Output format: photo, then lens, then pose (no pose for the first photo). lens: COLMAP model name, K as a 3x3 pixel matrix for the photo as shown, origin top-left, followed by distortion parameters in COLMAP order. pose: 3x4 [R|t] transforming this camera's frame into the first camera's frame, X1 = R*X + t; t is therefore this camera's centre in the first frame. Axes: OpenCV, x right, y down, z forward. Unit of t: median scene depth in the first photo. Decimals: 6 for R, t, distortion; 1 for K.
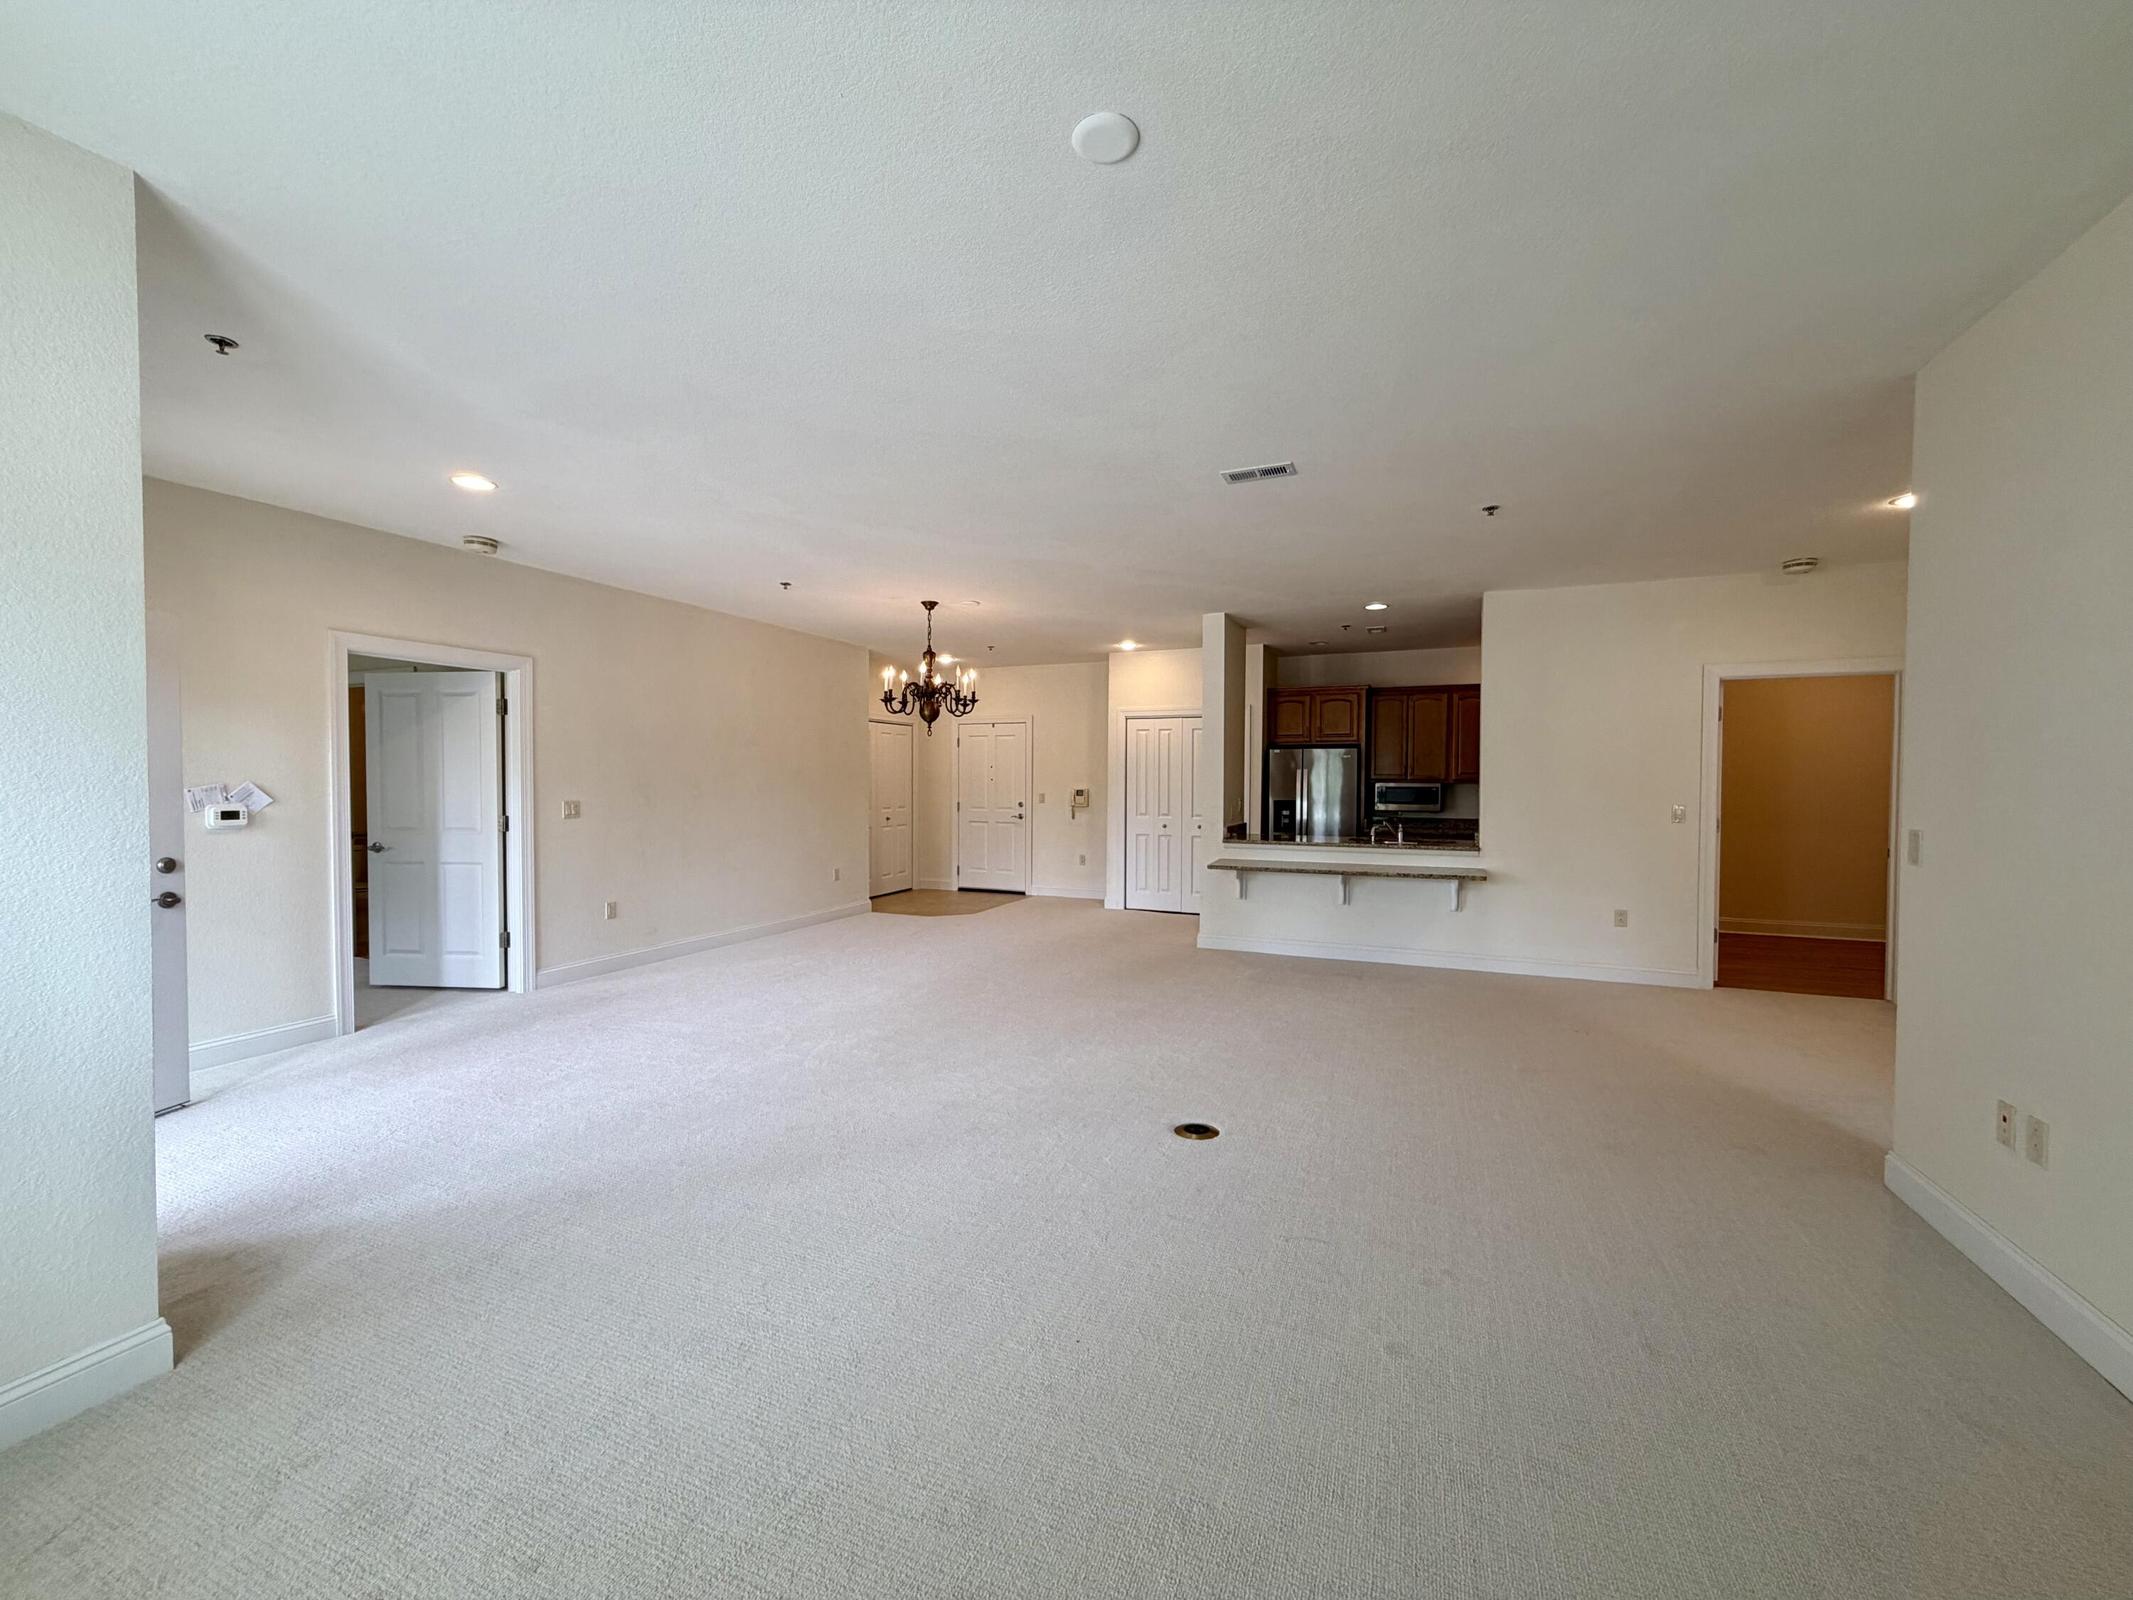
lens RADIAL K [[846.4, 0, 1066.5], [0, 846.4, 800.0], [0, 0, 1]] dist [-0.004983, 0.000373]
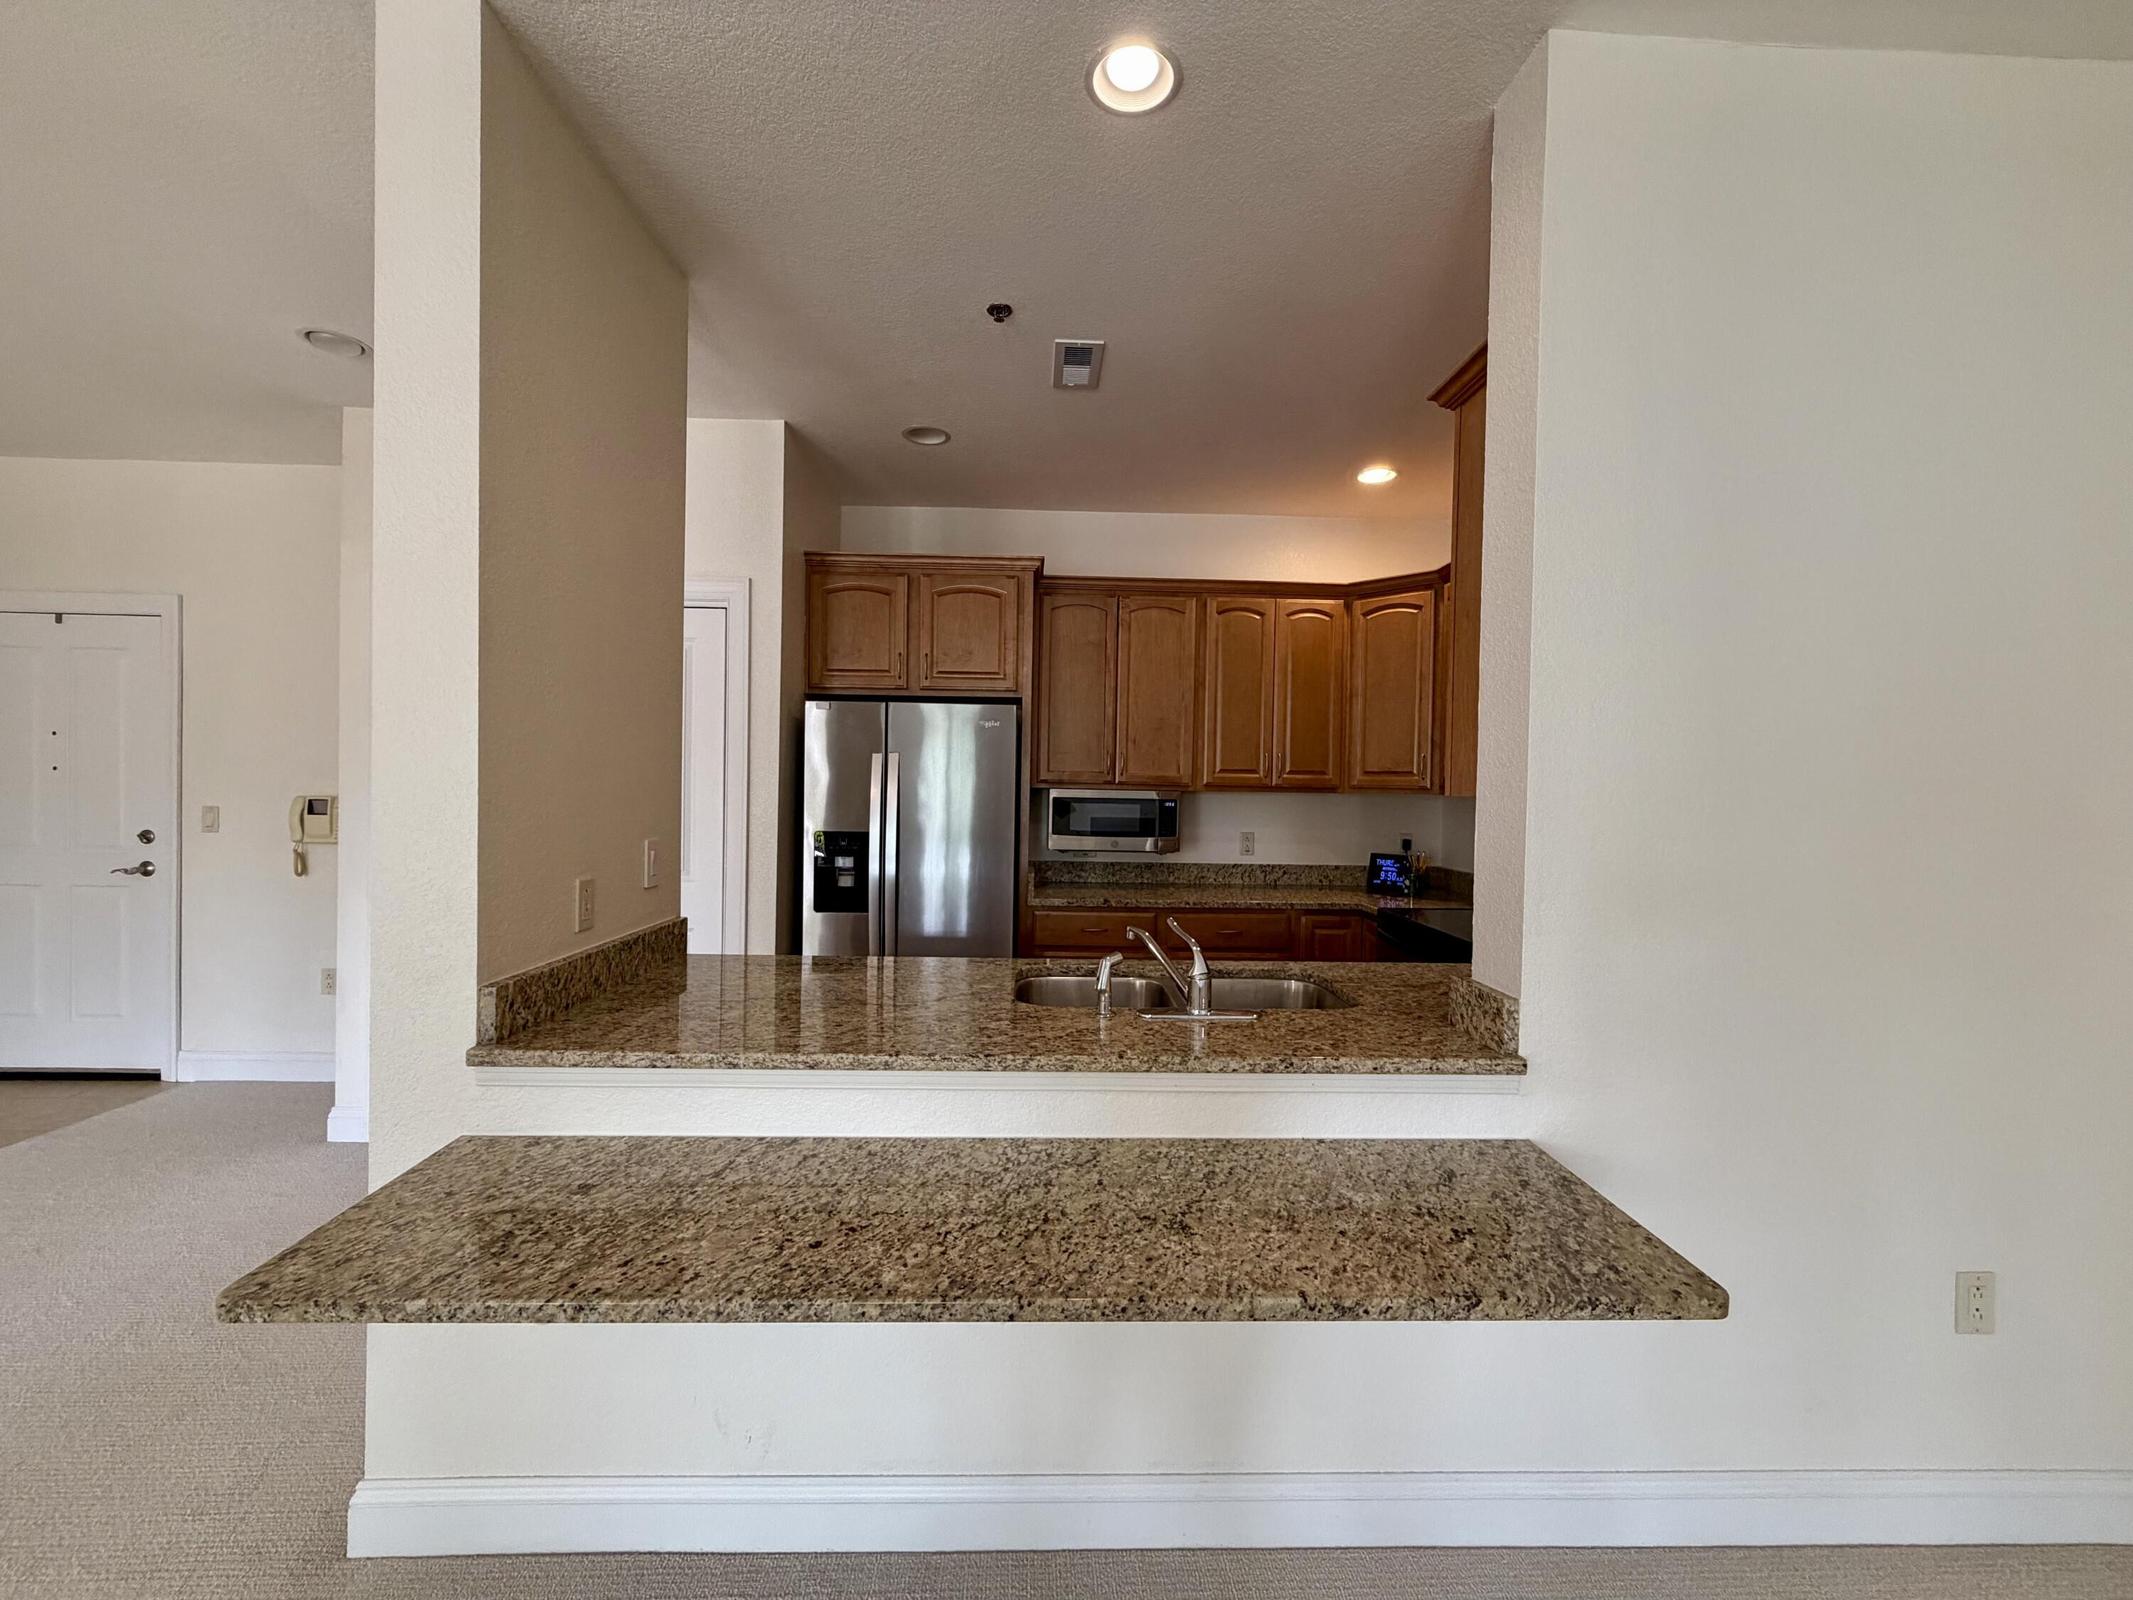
lens RADIAL K [[846.4, 0, 1066.5], [0, 846.4, 800.0], [0, 0, 1]] dist [-0.004983, 0.000373]
pose [[0.906667, 0.004716, 0.421820, 0.185322], [-0.003920, 0.999989, -0.002754, -0.013186], [-0.421828, 0.000844, 0.906676, 0.594267]]
